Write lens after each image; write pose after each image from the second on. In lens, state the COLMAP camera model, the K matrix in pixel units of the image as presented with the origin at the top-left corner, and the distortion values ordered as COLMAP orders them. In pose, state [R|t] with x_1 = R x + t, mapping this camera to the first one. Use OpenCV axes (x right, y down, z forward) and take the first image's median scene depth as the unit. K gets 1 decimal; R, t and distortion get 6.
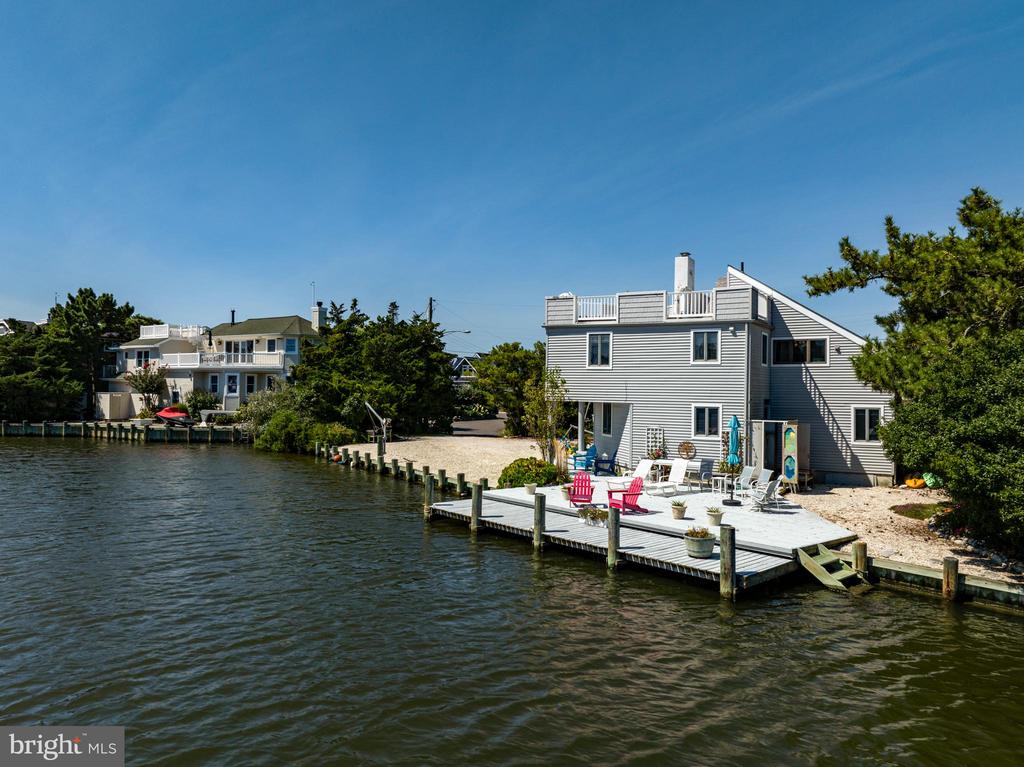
lens RADIAL K [[717.5, 0, 508.4], [0, 717.5, 387.6], [0, 0, 1]] dist [-0.005899, 0.005422]
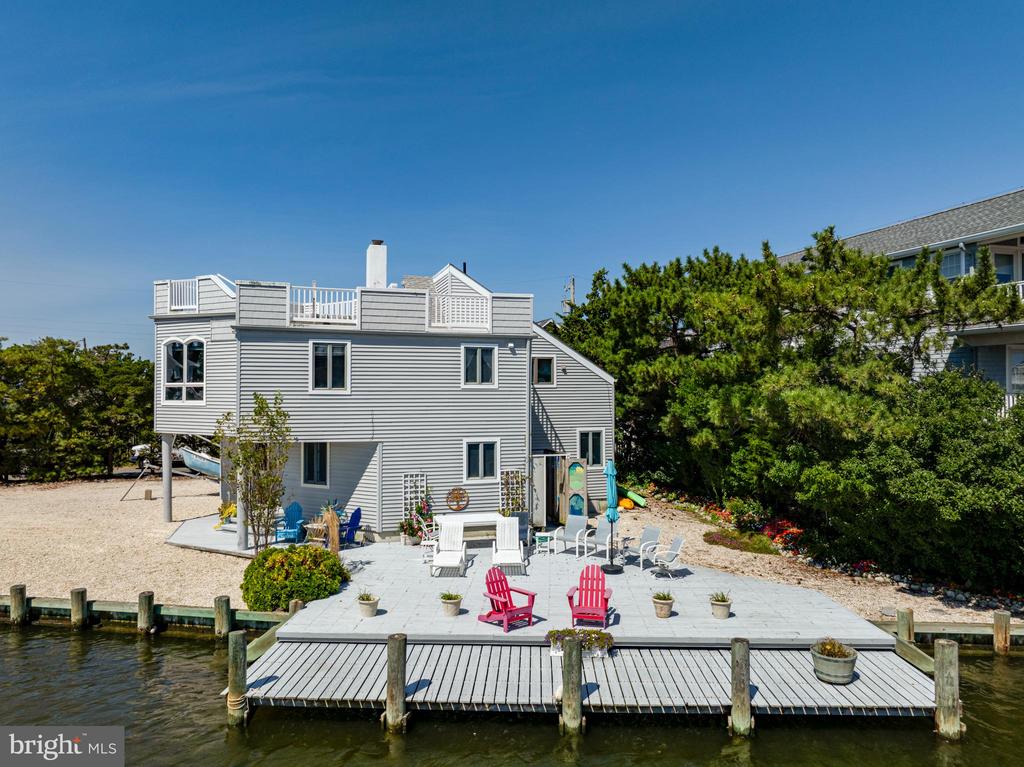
lens RADIAL K [[717.5, 0, 509.3], [0, 717.5, 380.6], [0, 0, 1]] dist [-0.005899, 0.005422]
pose [[0.678387, -0.003200, 0.734698, -0.279483], [0.004902, 0.999988, -0.000170, -0.039810], [-0.734689, 0.003717, 0.678394, 0.428286]]
